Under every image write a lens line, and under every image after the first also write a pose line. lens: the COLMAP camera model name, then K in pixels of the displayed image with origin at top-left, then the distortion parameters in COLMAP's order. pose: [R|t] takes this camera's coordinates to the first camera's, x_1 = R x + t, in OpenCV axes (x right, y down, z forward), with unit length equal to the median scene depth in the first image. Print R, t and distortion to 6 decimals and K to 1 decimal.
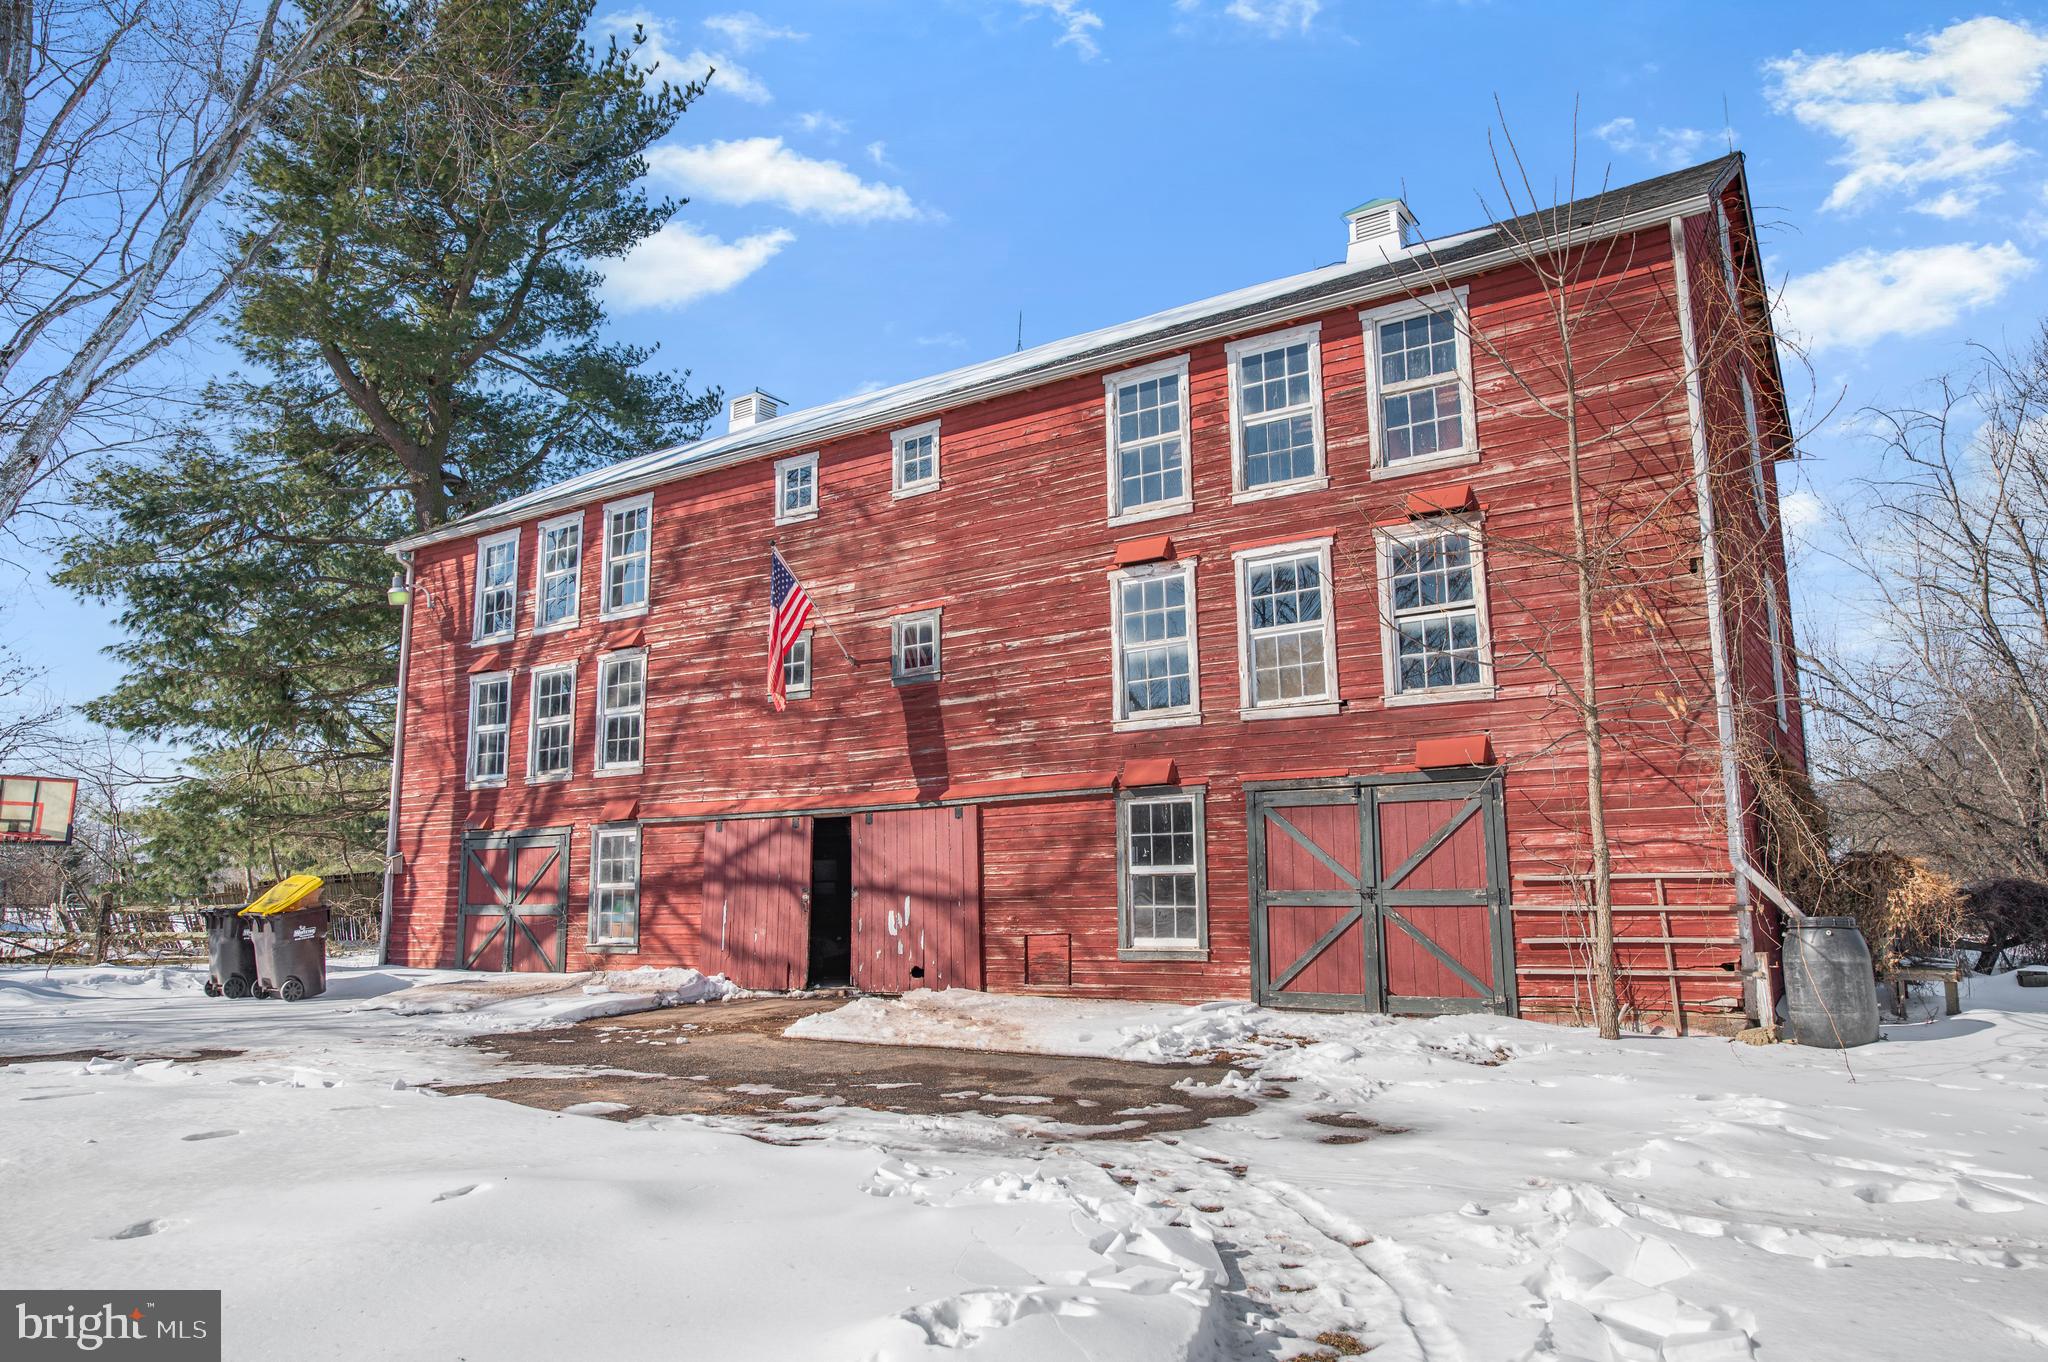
lens RADIAL K [[1365.3, 0, 1024.0], [0, 1365.3, 681.0], [0, 0, 1]] dist [0.044783, -0.000280]
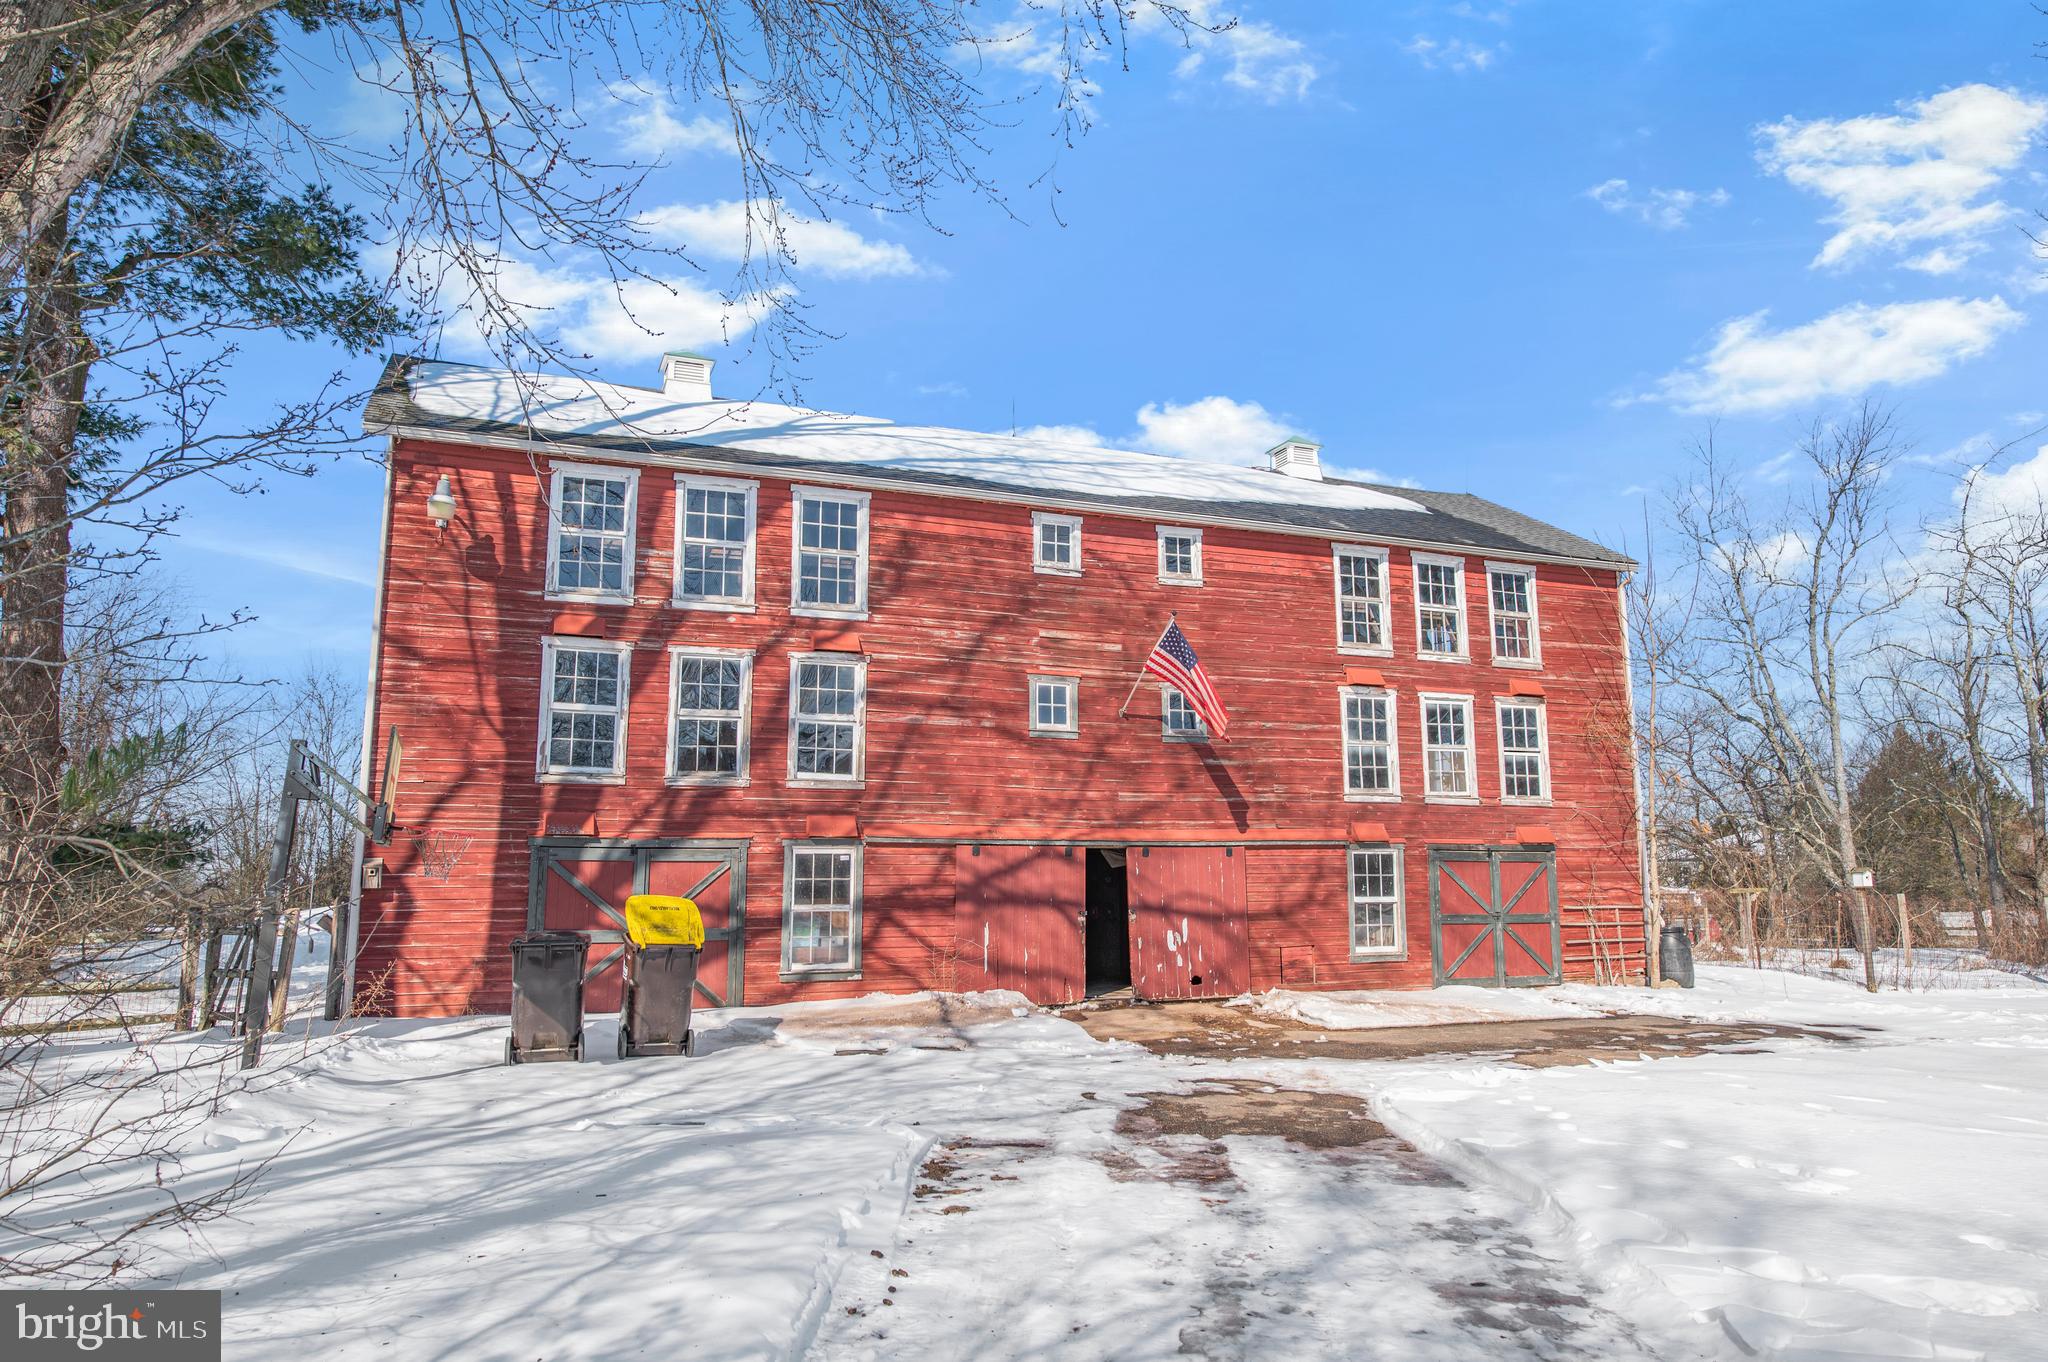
lens RADIAL K [[1365.3, 0, 1024.0], [0, 1365.3, 681.0], [0, 0, 1]] dist [0.044783, -0.000280]
pose [[0.547004, 0.136925, 0.825856, -1.131592], [-0.130595, 0.988412, -0.077377, 0.058791], [-0.826881, -0.065527, 0.558546, 0.429554]]
